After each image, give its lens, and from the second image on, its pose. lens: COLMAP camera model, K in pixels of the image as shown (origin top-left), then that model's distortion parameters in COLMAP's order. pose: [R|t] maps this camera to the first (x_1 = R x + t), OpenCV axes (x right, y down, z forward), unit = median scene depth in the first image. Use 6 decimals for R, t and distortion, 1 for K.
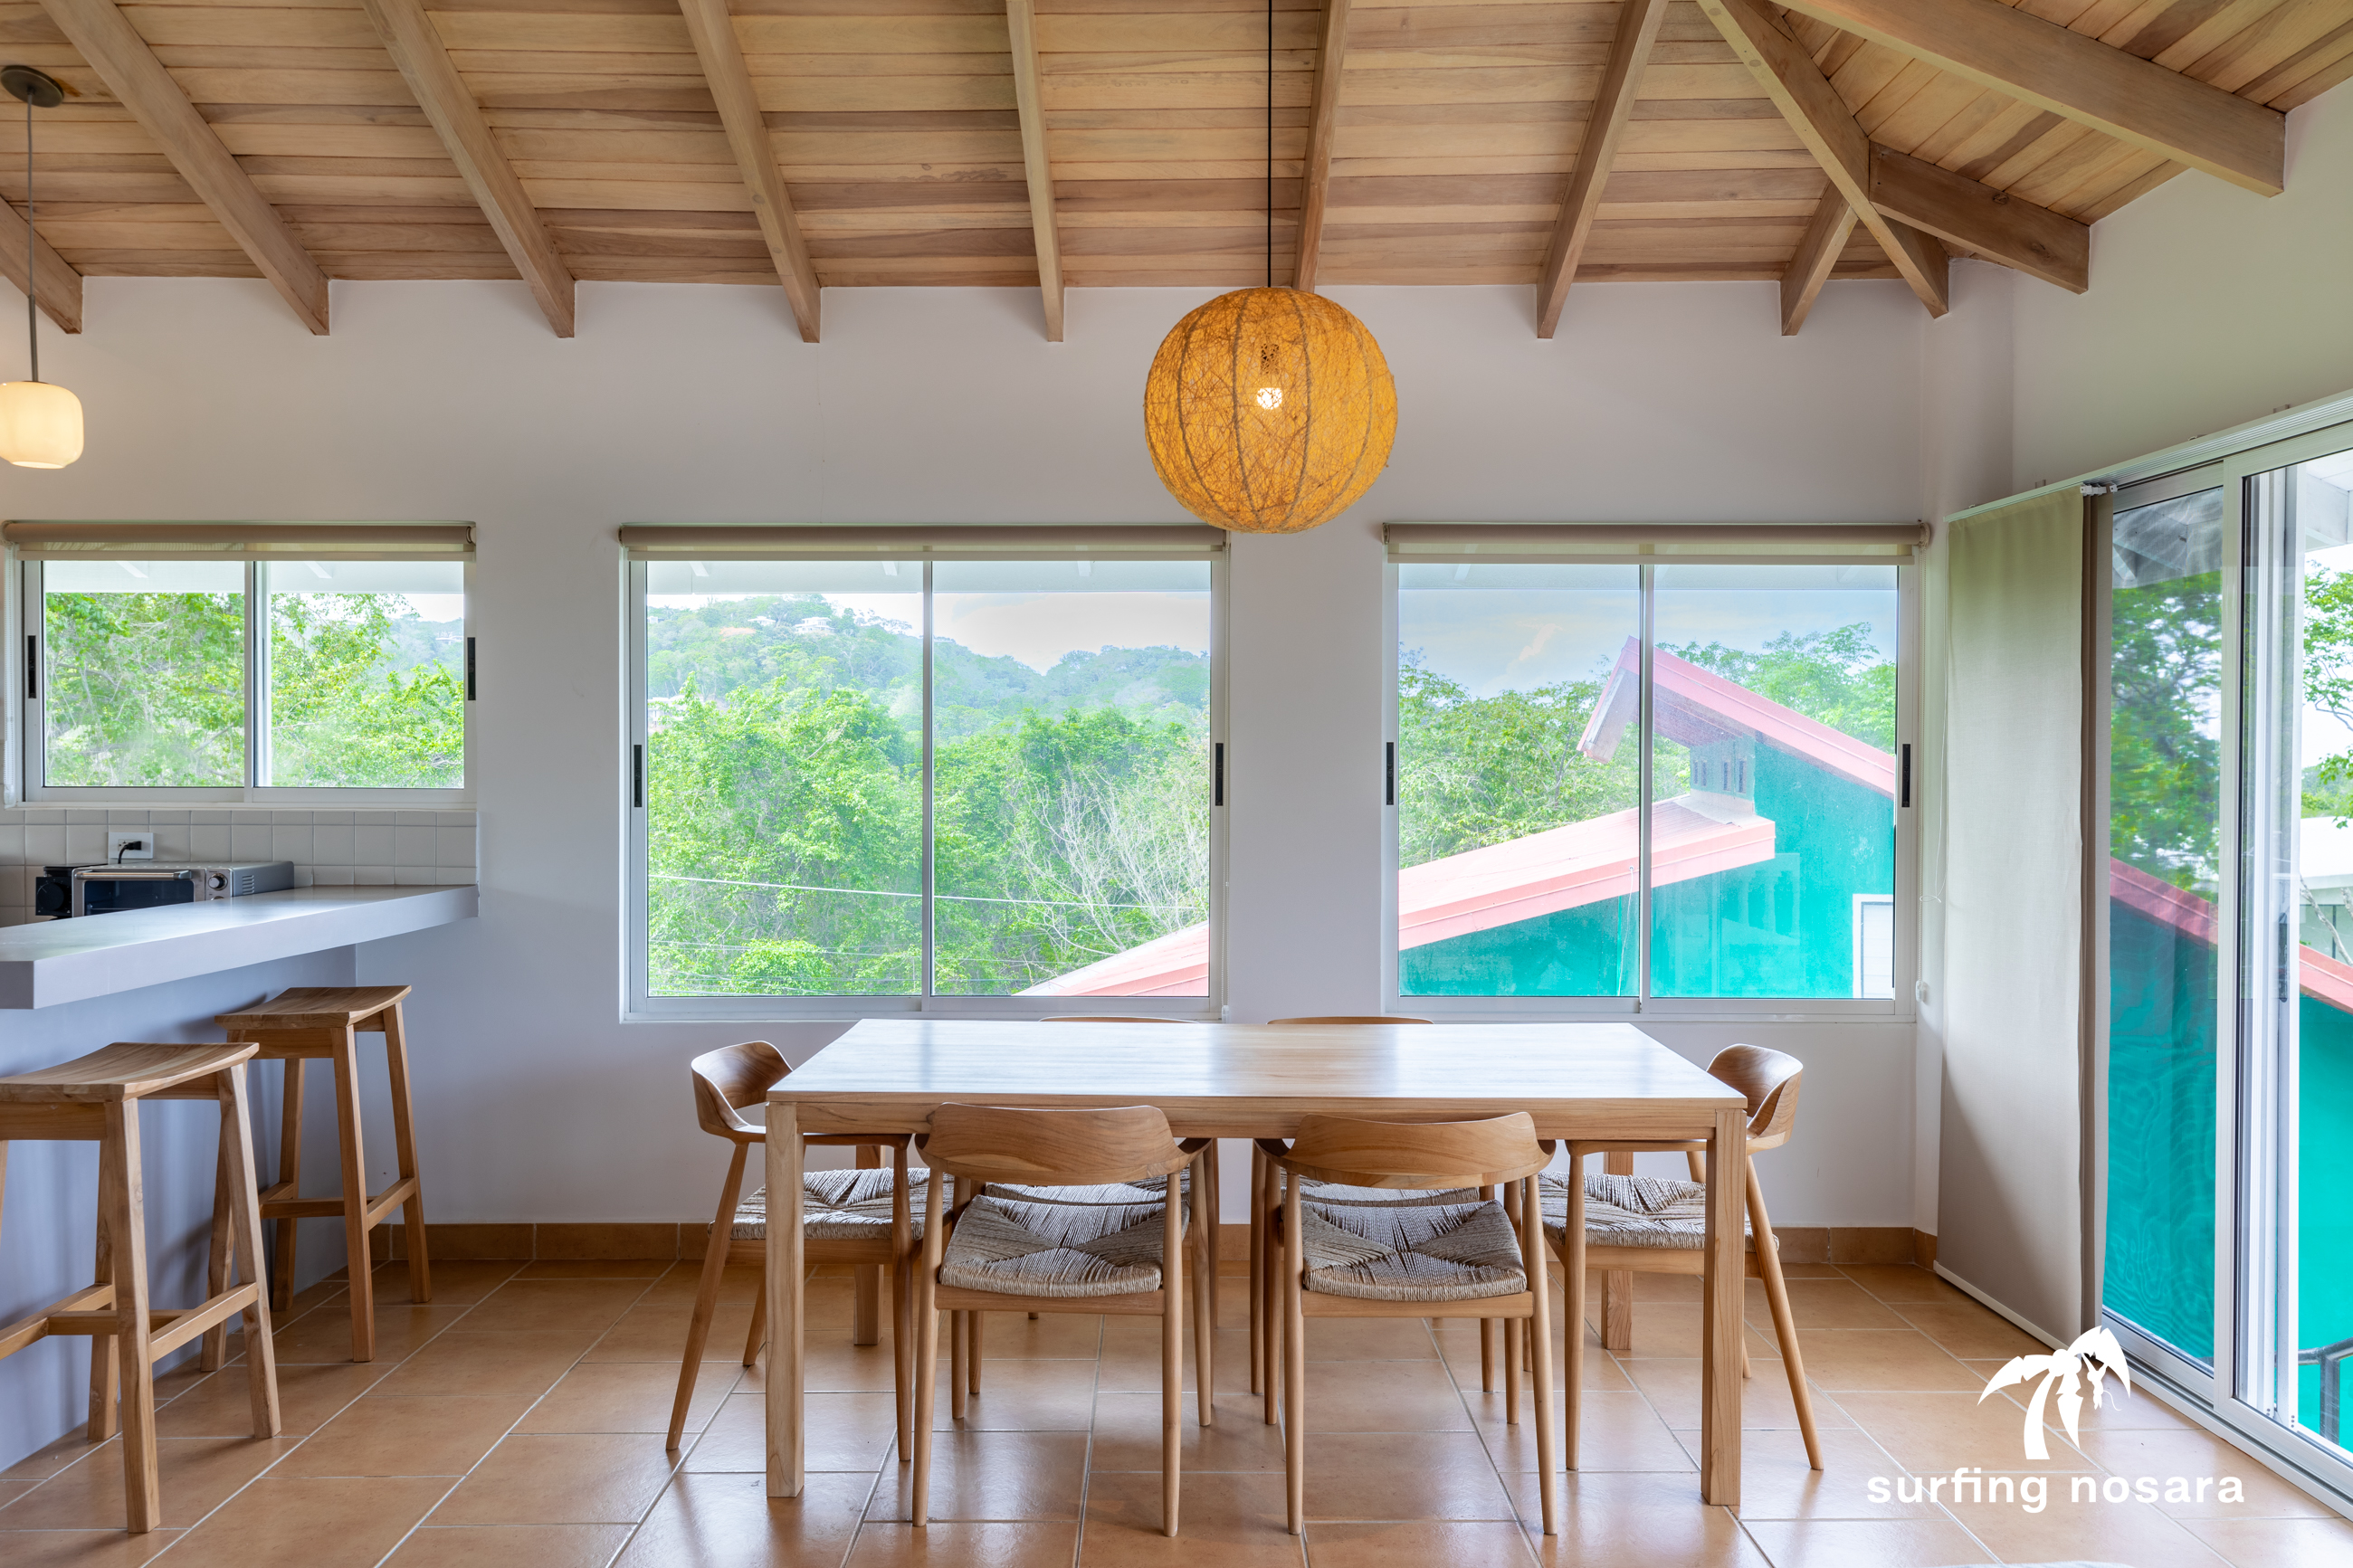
lens RADIAL K [[1660.3, 0, 1176.5], [0, 1660.3, 784.0], [0, 0, 1]] dist [0.004084, -0.000719]
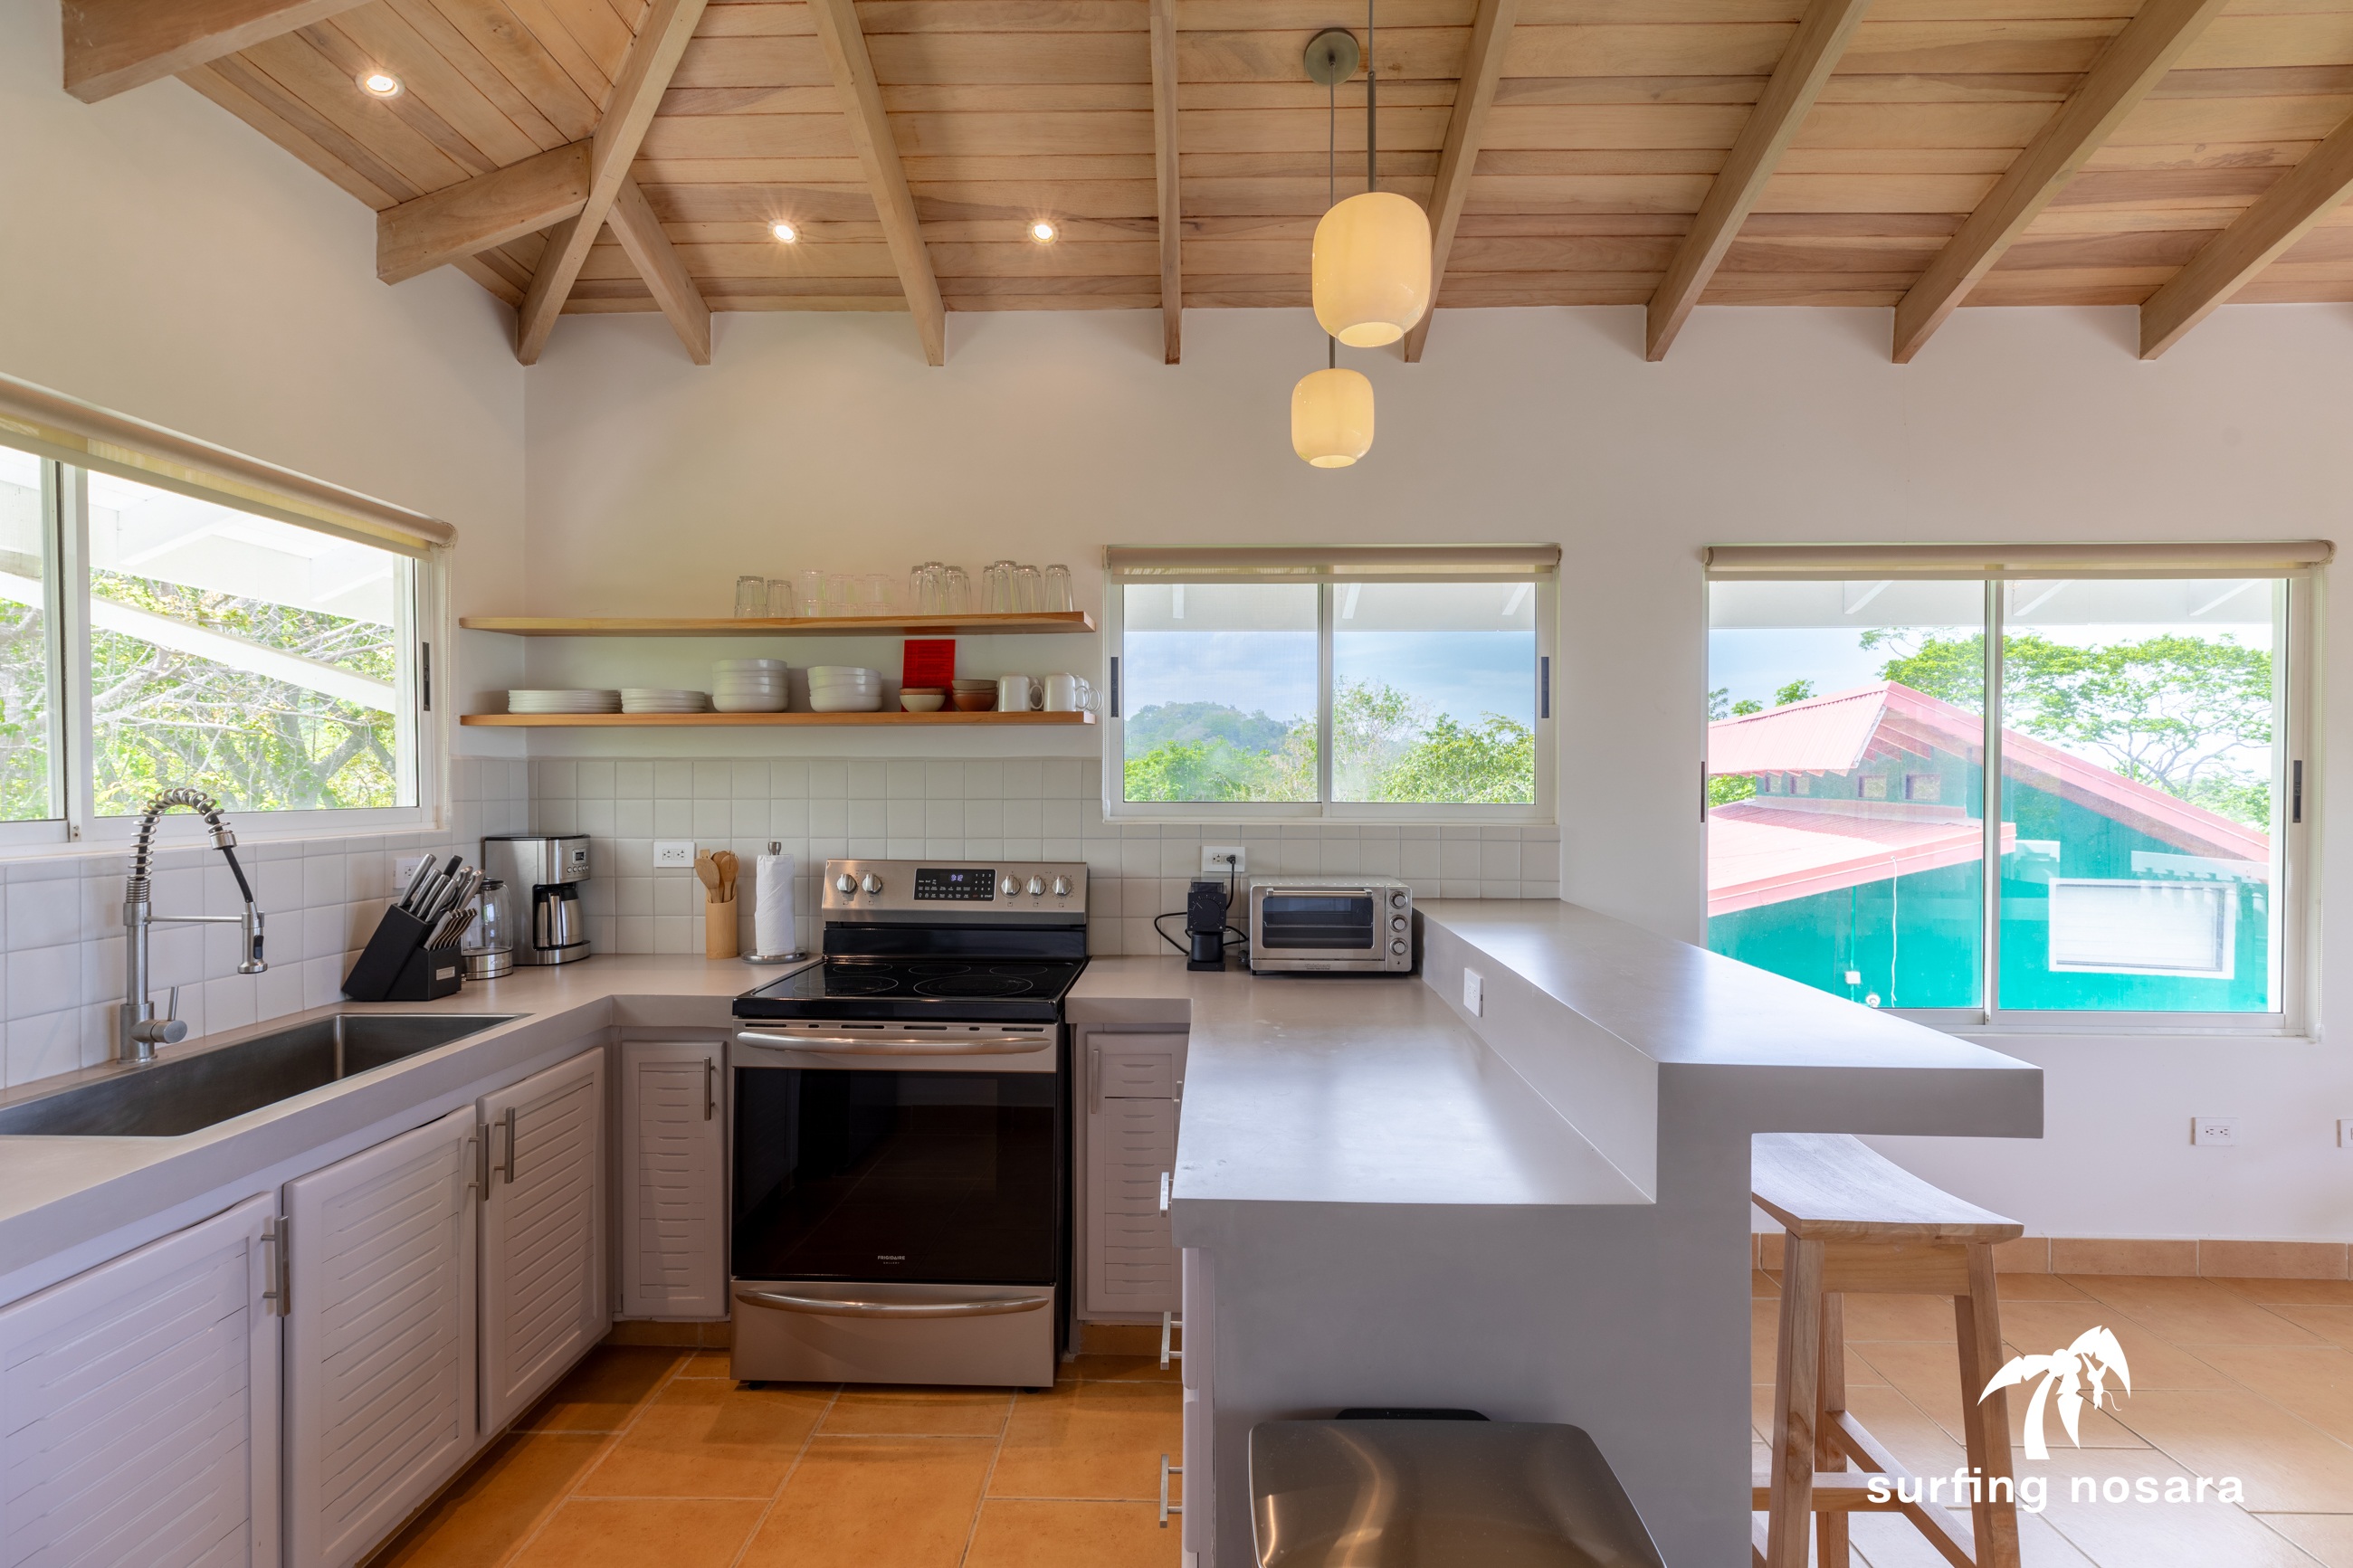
lens RADIAL K [[1061.5, 0, 1176.5], [0, 1061.5, 784.0], [0, 0, 1]] dist [0.008351, -0.001165]
pose [[0.999777, -0.002464, -0.020967, -0.643885], [0.002348, 0.999982, -0.005515, -0.006635], [0.020980, 0.005465, 0.999765, 0.340674]]
